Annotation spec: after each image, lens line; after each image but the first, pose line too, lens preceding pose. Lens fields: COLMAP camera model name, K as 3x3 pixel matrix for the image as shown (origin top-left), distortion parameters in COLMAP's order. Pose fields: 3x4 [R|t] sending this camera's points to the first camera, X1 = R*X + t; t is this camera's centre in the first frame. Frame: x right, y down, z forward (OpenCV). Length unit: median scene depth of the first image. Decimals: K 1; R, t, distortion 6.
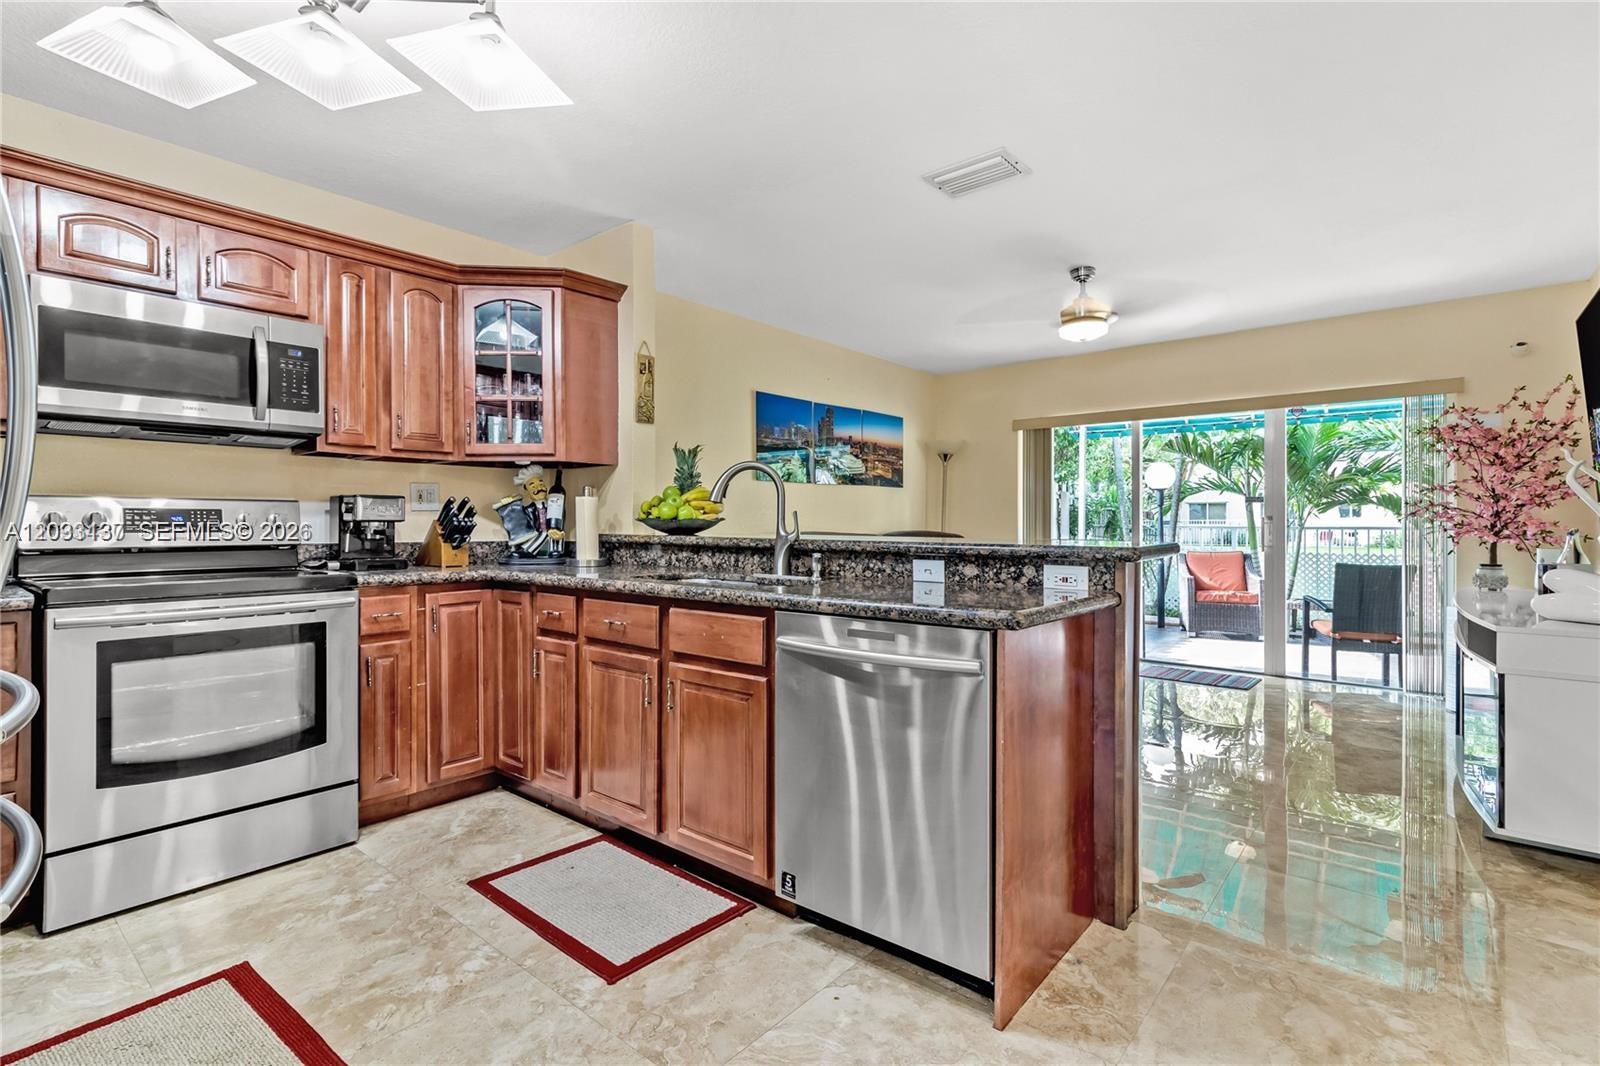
lens RADIAL K [[748.9, 0, 796.5], [0, 748.9, 526.2], [0, 0, 1]] dist [0.003815, -0.000026]
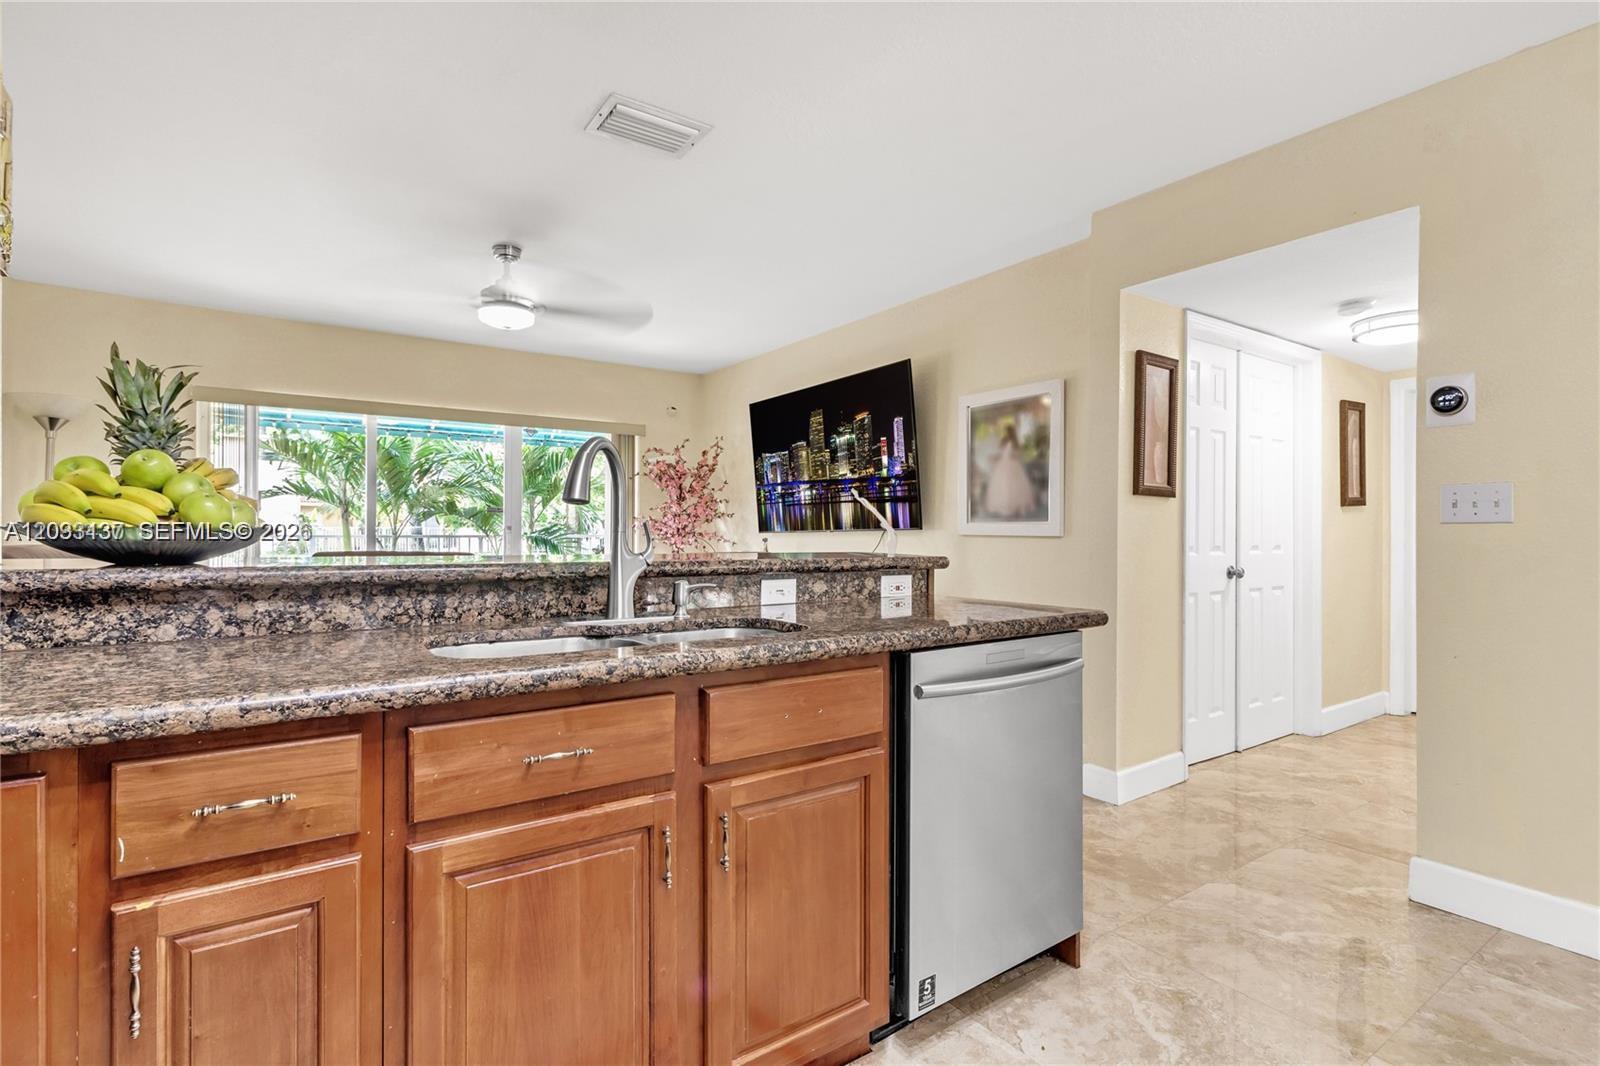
lens RADIAL K [[751.2, 0, 800.0], [0, 751.2, 533.0], [0, 0, 1]] dist [0.004406, 0.000421]
pose [[0.259780, -0.000552, 0.965668, -0.606774], [0.001090, 0.999999, 0.000278, -0.008359], [-0.965667, 0.000980, 0.259780, 0.682618]]
